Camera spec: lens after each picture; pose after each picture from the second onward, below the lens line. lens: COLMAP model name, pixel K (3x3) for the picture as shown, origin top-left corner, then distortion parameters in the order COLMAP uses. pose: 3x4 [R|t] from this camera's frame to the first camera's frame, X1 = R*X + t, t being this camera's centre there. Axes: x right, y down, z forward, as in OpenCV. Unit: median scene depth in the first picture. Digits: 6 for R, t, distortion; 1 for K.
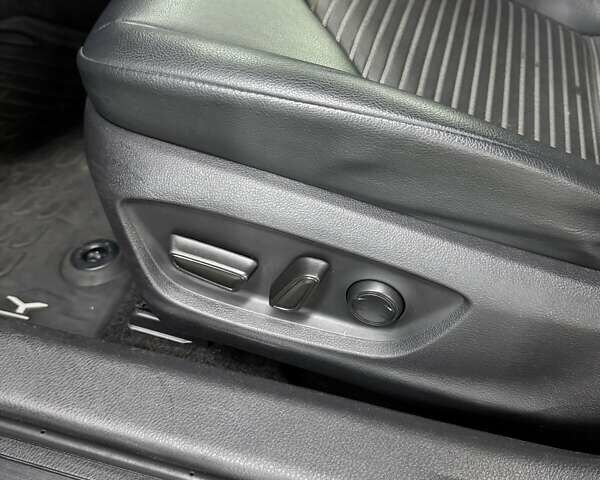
lens RADIAL K [[558.1, 0, 300.0], [0, 558.1, 240.0], [0, 0, 1]] dist [0.138230, -0.280090]
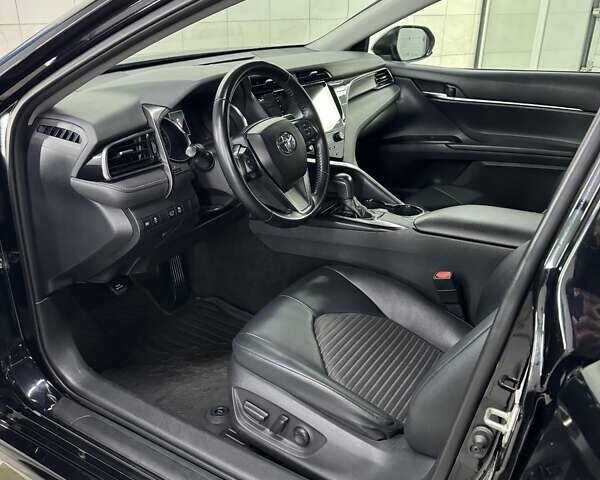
lens RADIAL K [[558.1, 0, 300.0], [0, 558.1, 240.0], [0, 0, 1]] dist [0.138230, -0.280090]
pose [[0.958316, 0.110800, -0.263352, 0.757312], [-0.203867, 0.910963, -0.358587, 0.225037], [0.200173, 0.397328, 0.895579, -2.014889]]
